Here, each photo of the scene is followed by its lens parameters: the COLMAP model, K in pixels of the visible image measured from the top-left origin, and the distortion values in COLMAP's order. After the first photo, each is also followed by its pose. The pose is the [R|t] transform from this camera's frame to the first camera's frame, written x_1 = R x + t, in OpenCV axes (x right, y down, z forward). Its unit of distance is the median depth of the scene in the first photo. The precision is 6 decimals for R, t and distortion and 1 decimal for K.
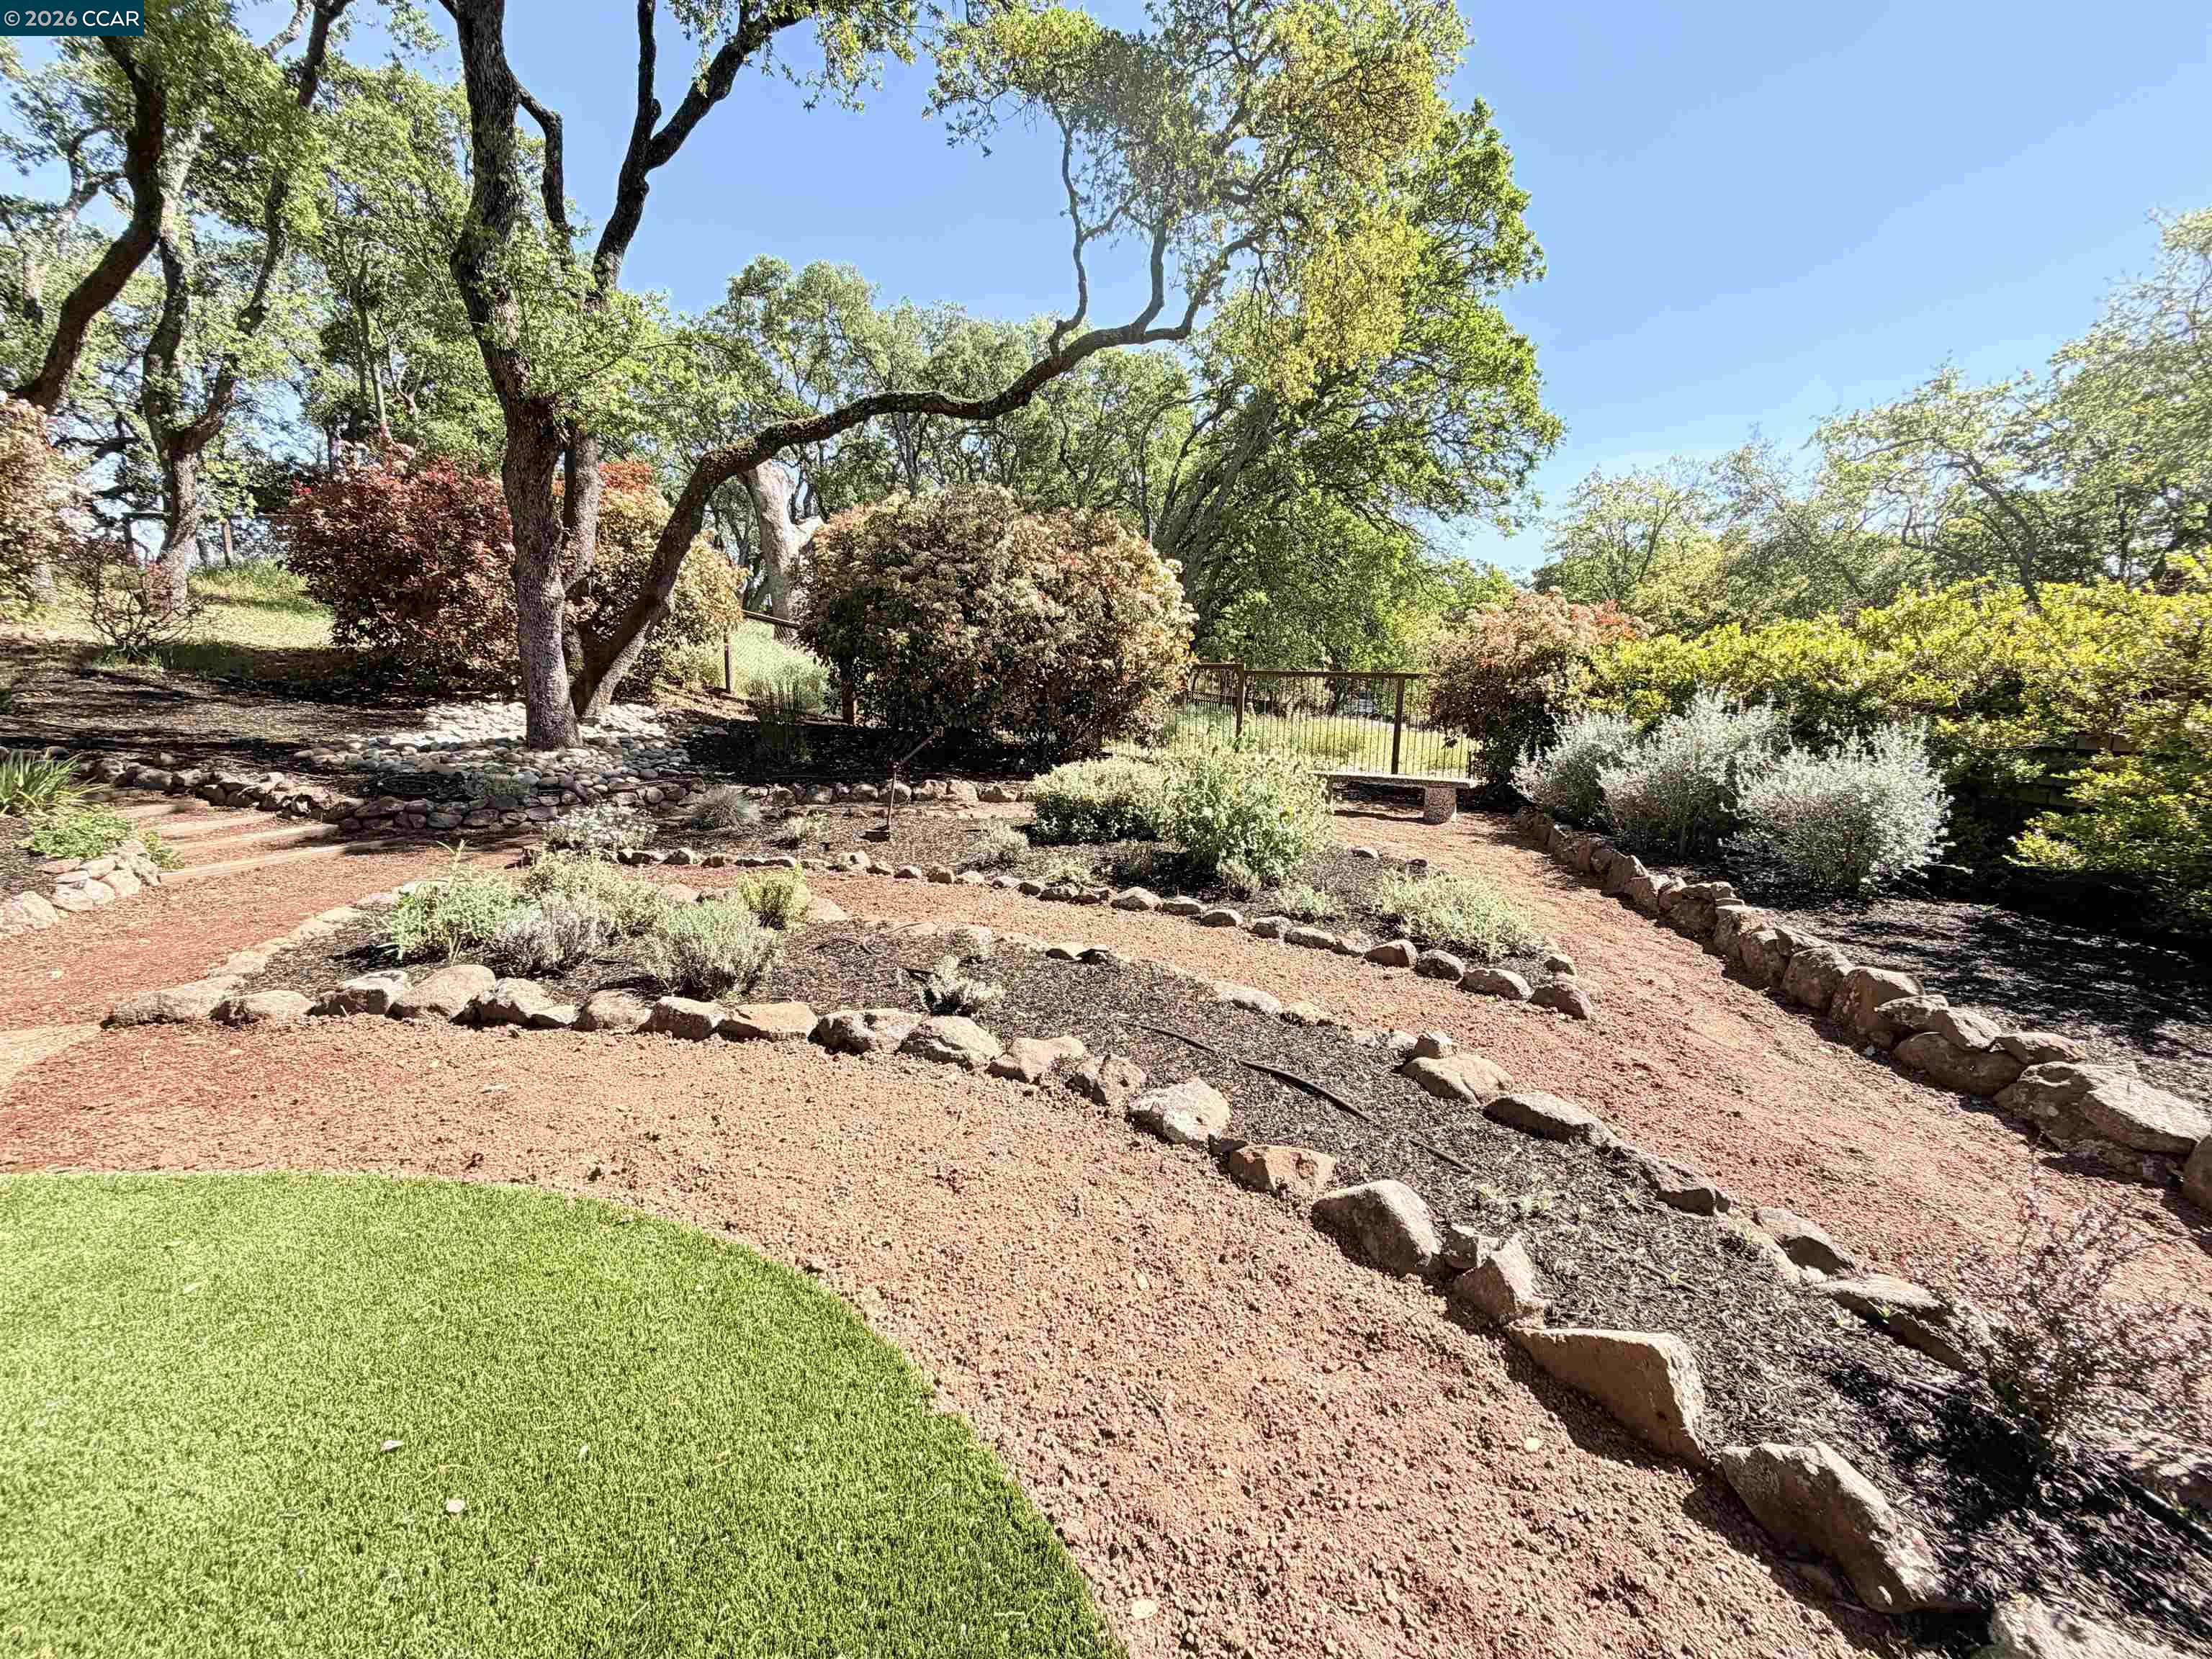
lens RADIAL K [[889.8, 0, 1104.3], [0, 889.8, 830.4], [0, 0, 1]] dist [-0.000555, -0.000013]
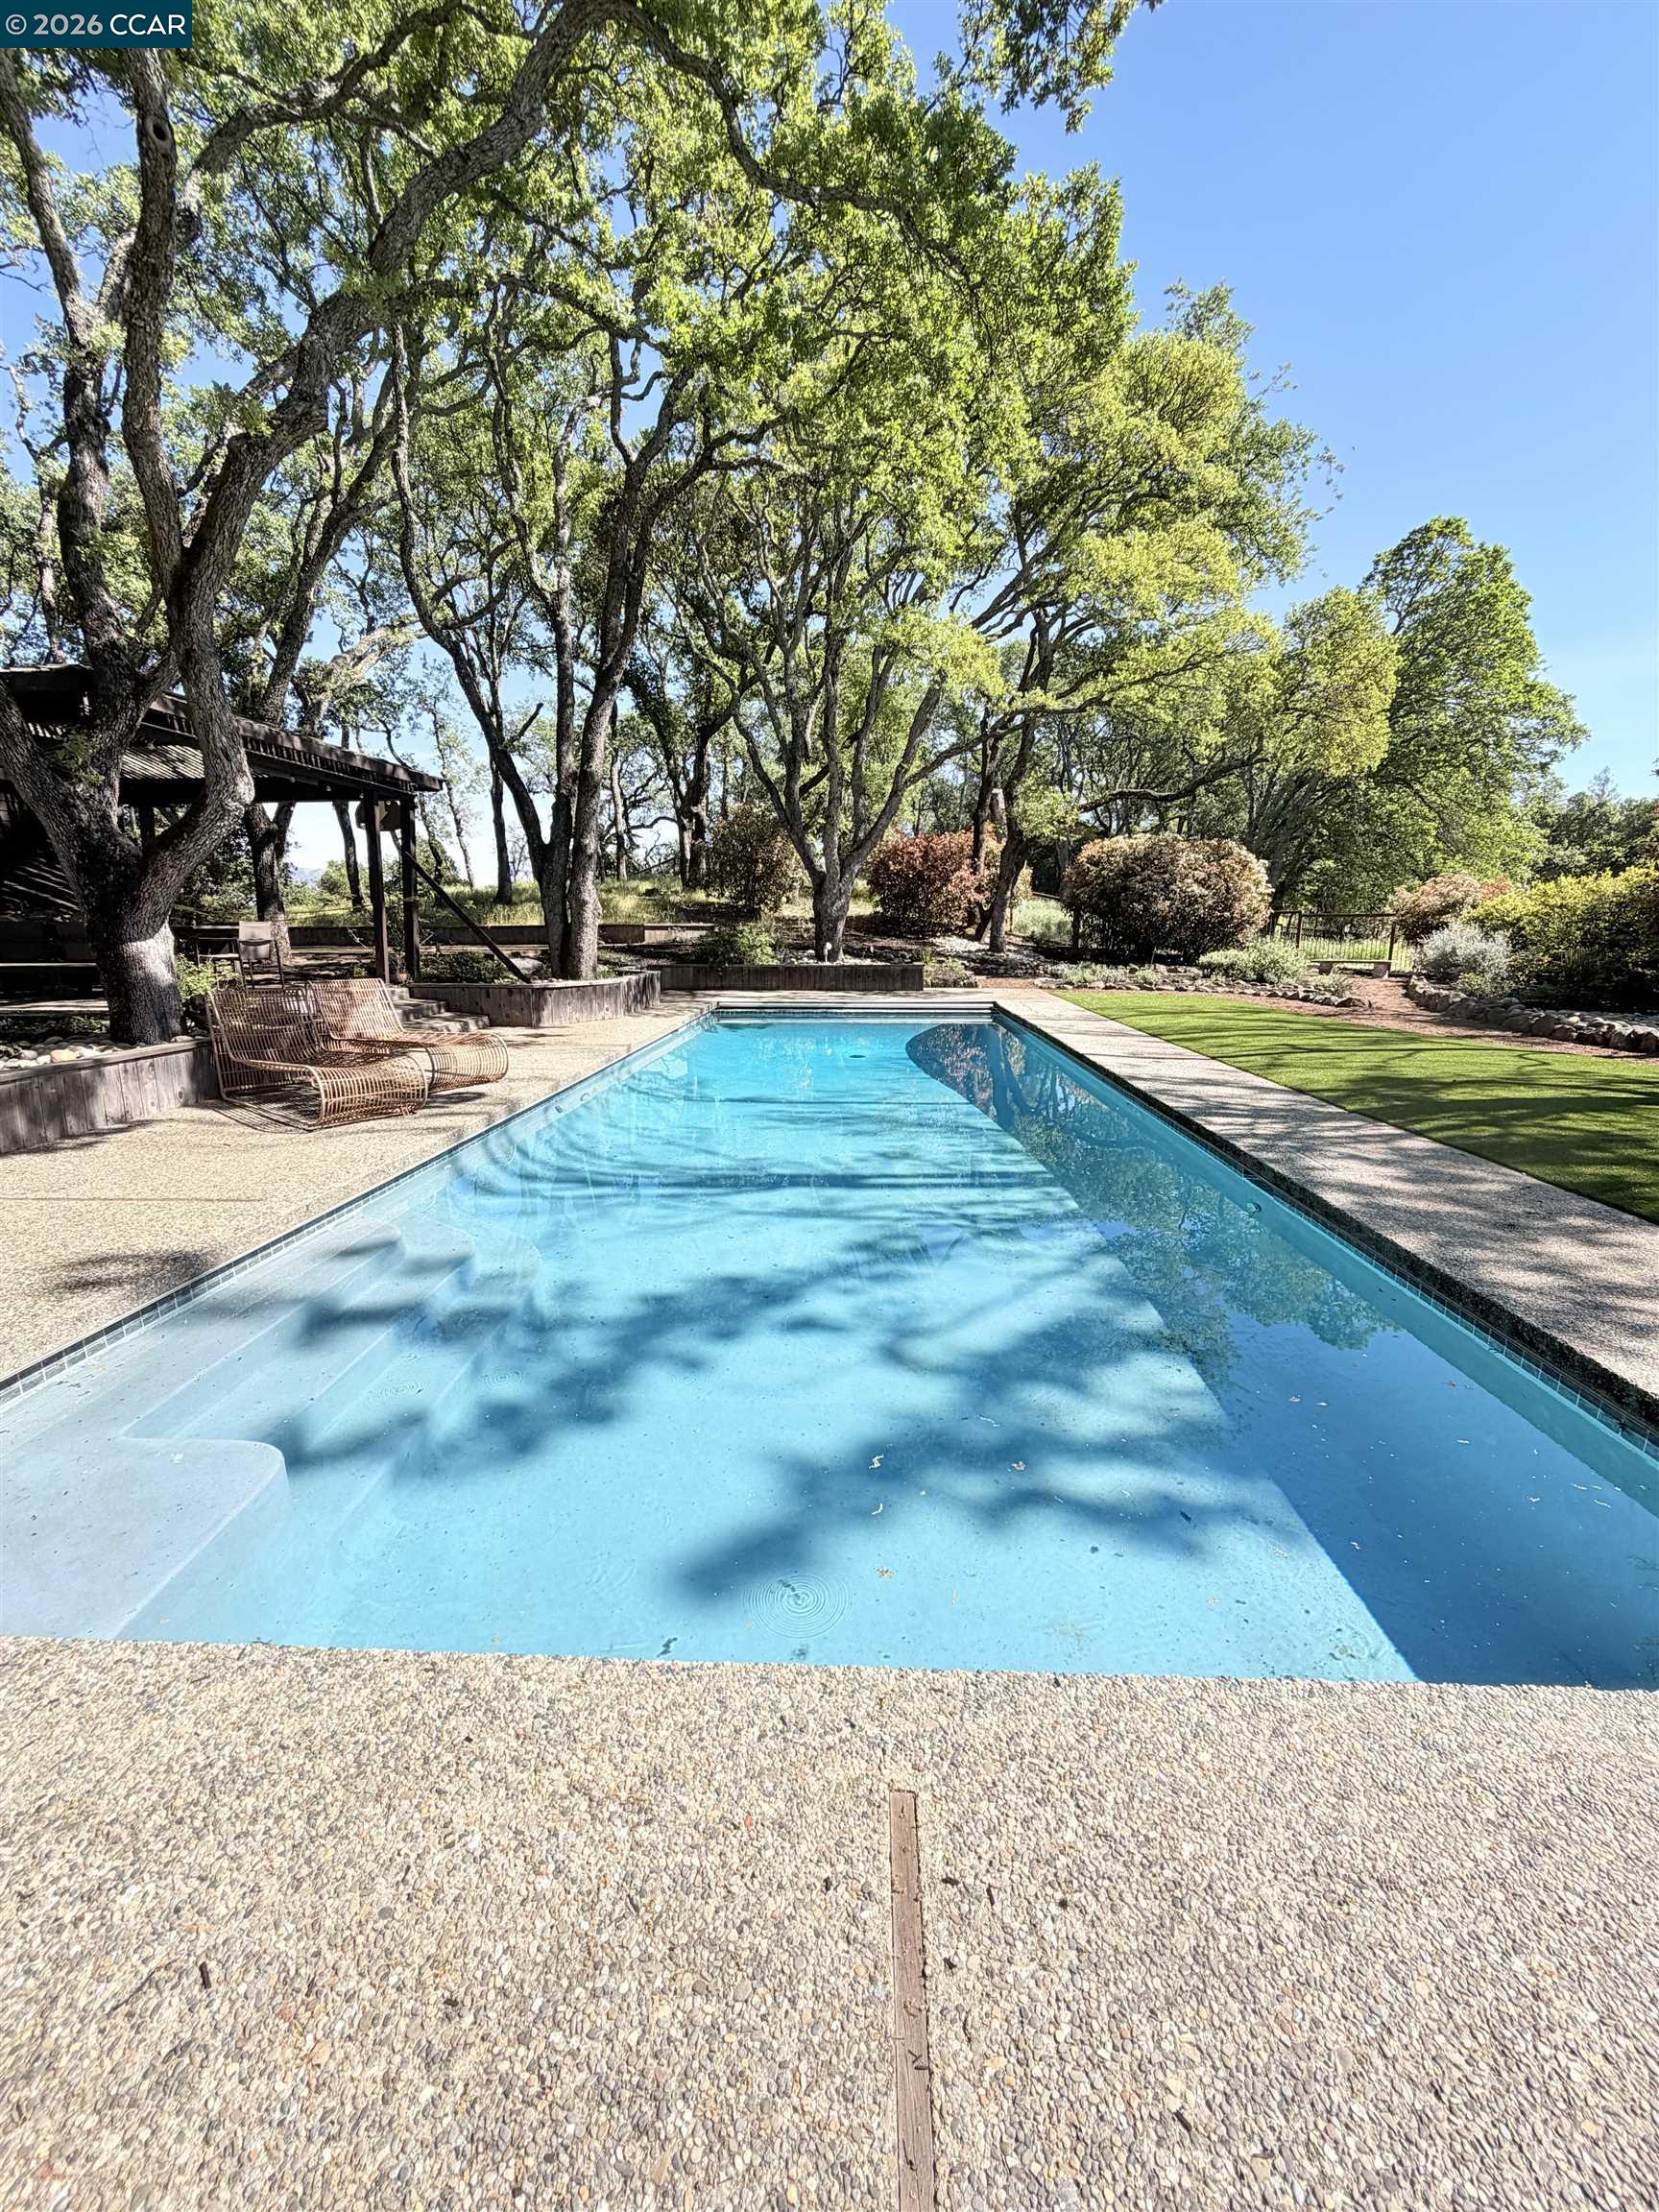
lens RADIAL K [[889.8, 0, 830.5], [0, 889.8, 1100.9], [0, 0, 1]] dist [-0.000555, -0.000013]
pose [[0.927912, 0.049136, -0.369546, -0.068009], [-0.037749, 0.998565, 0.037987, 0.225341], [0.370882, -0.021298, 0.928436, -1.403604]]
